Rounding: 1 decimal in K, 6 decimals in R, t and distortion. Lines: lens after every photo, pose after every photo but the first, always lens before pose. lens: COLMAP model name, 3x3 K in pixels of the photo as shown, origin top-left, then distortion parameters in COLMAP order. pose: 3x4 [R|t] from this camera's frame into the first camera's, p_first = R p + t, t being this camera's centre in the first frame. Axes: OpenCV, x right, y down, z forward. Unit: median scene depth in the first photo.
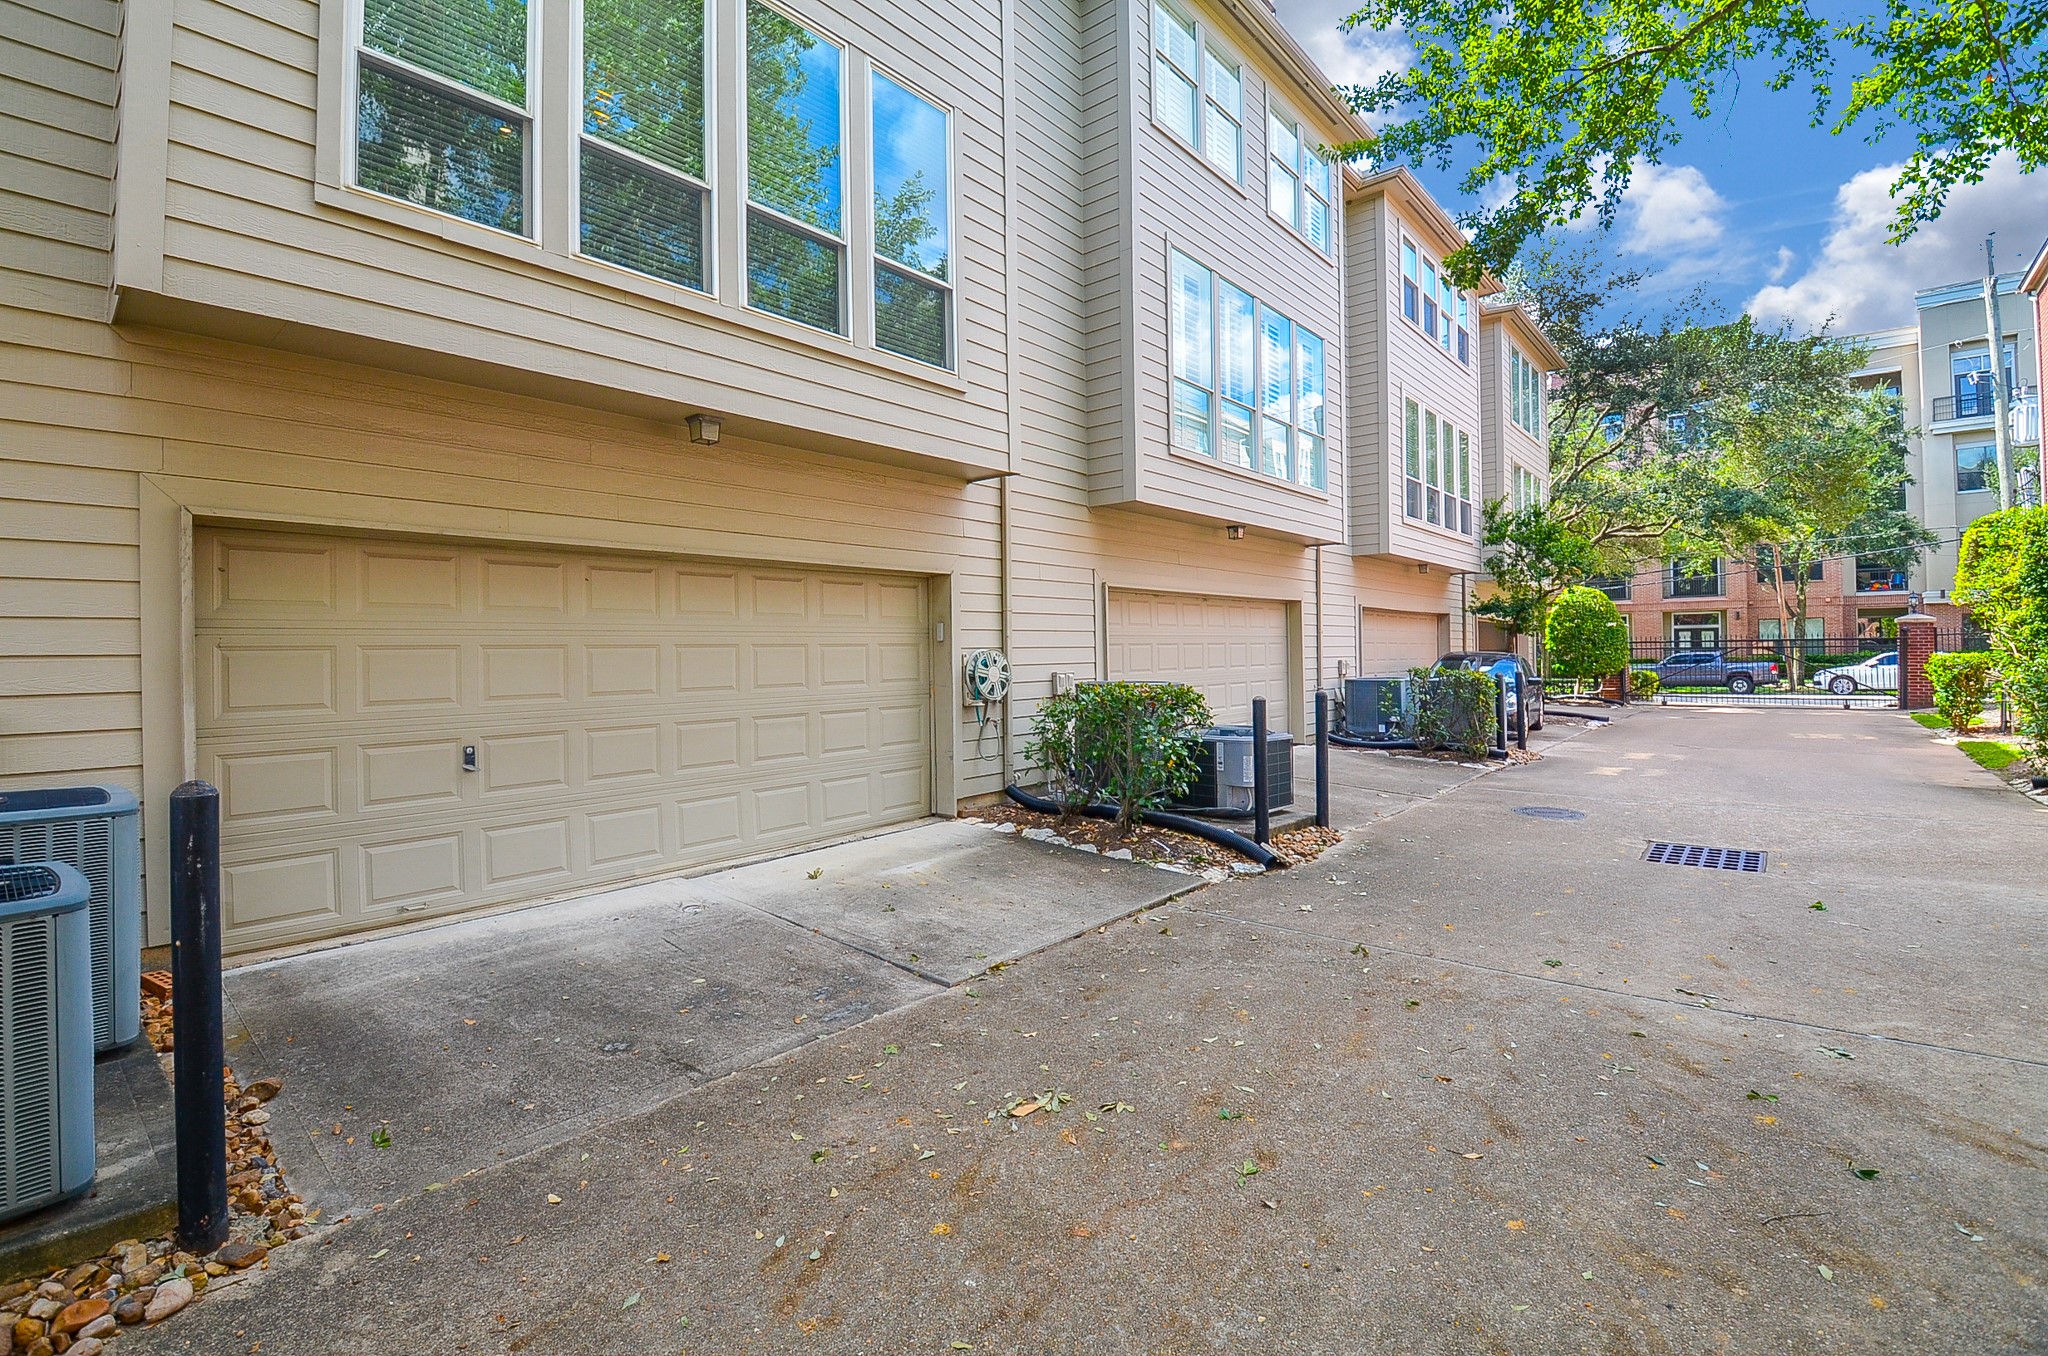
lens RADIAL K [[869.4, 0, 1023.7], [0, 869.4, 665.2], [0, 0, 1]] dist [-0.002108, -0.000497]
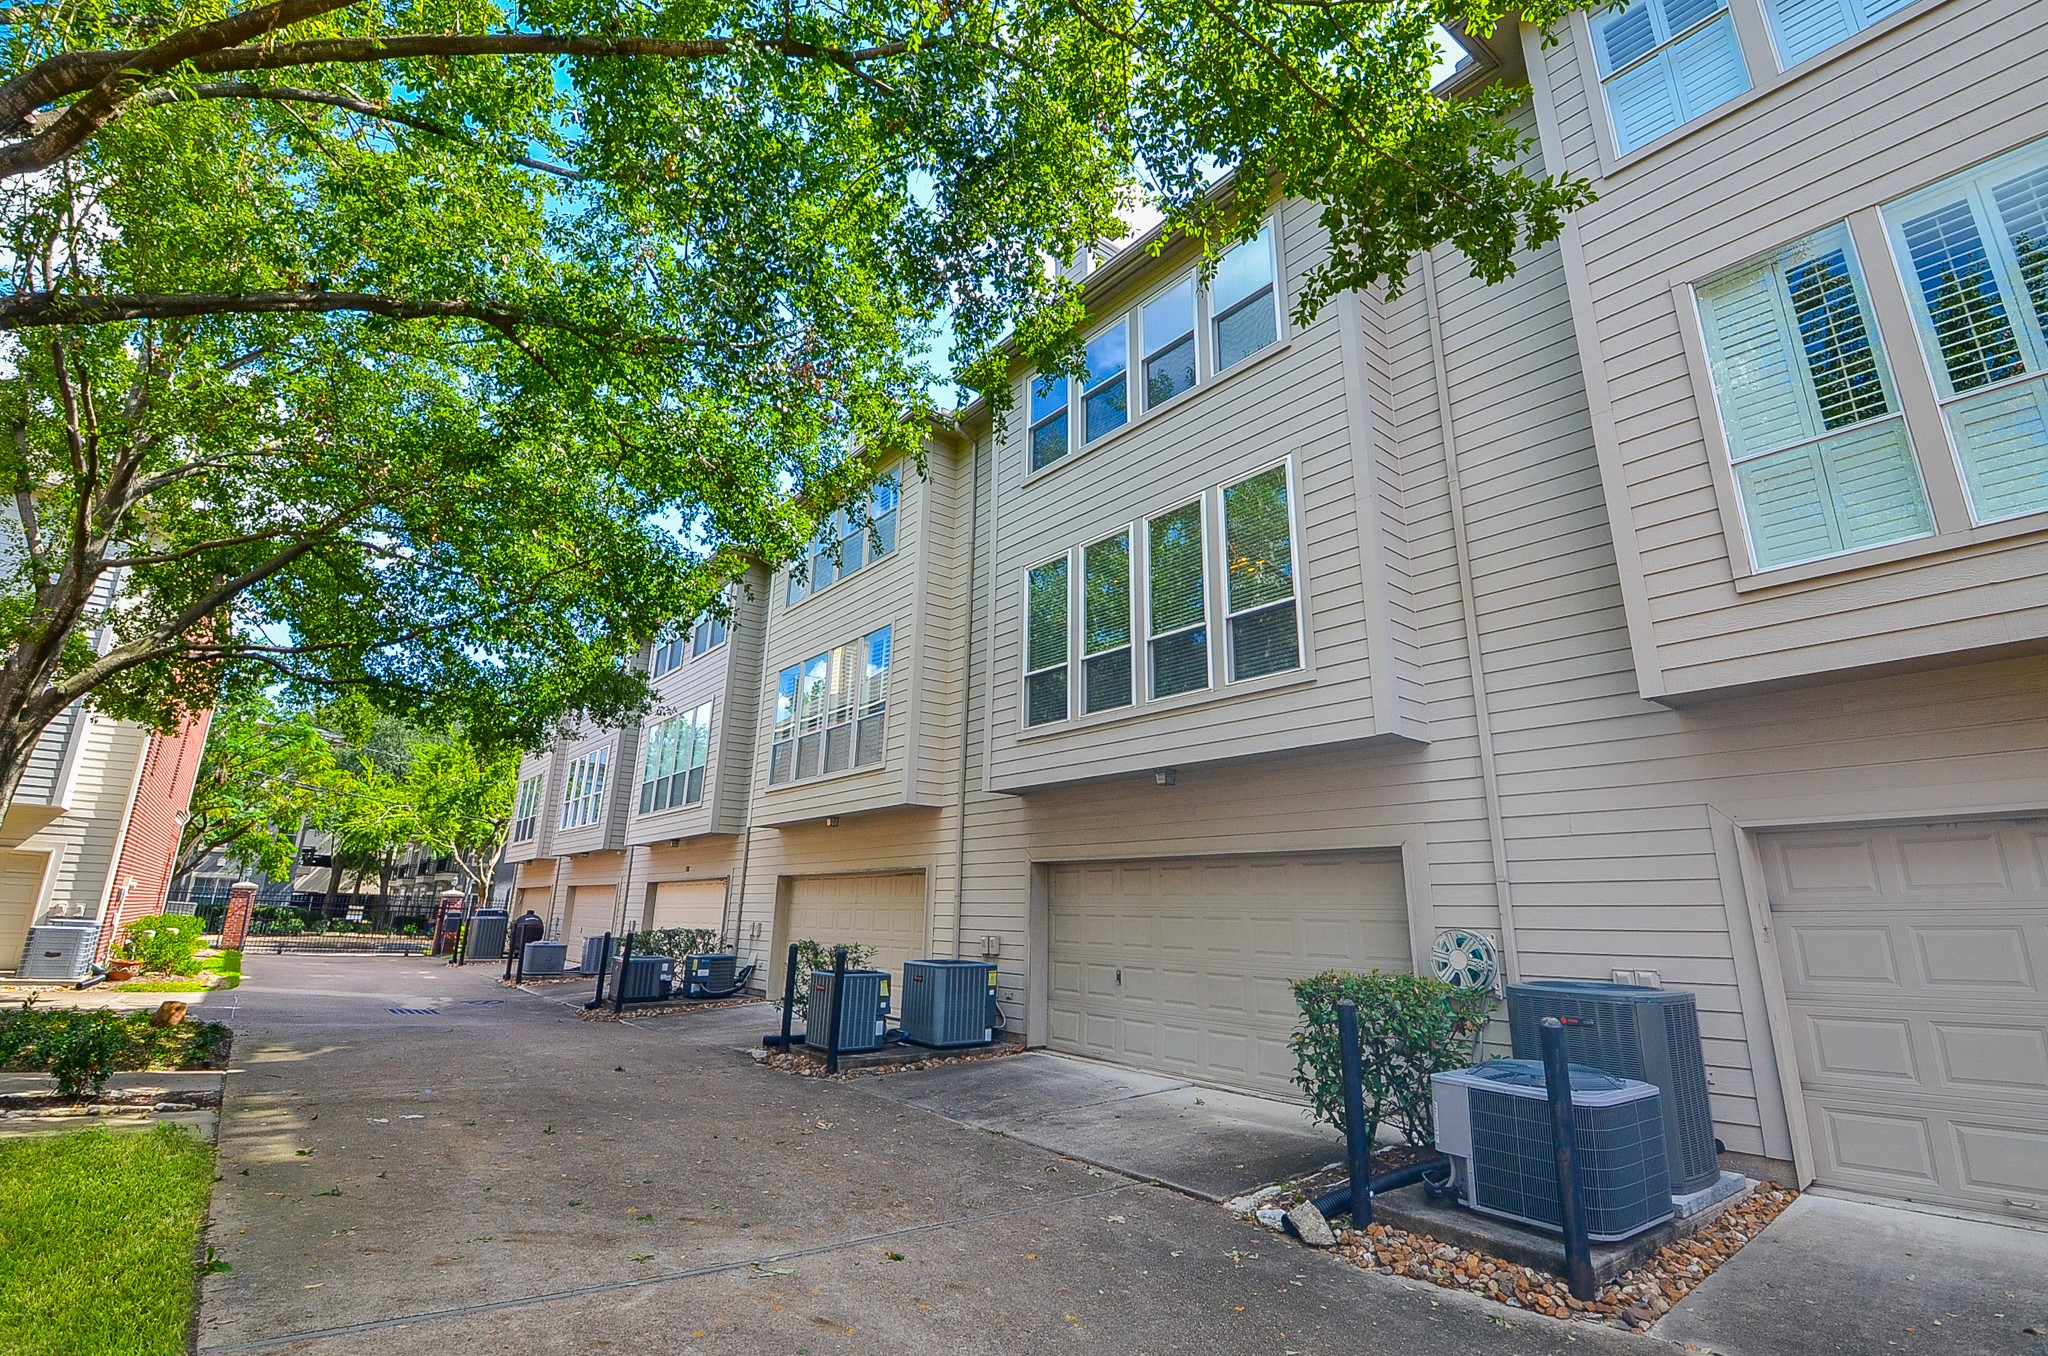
lens RADIAL K [[939.0, 0, 1029.4], [0, 939.0, 620.9], [0, 0, 1]] dist [-0.042815, -0.001200]
pose [[-0.155258, -0.303452, -0.940113, 1.712051], [-0.055690, 0.952828, -0.298359, -0.022126], [0.986303, 0.006032, -0.164833, 1.292337]]
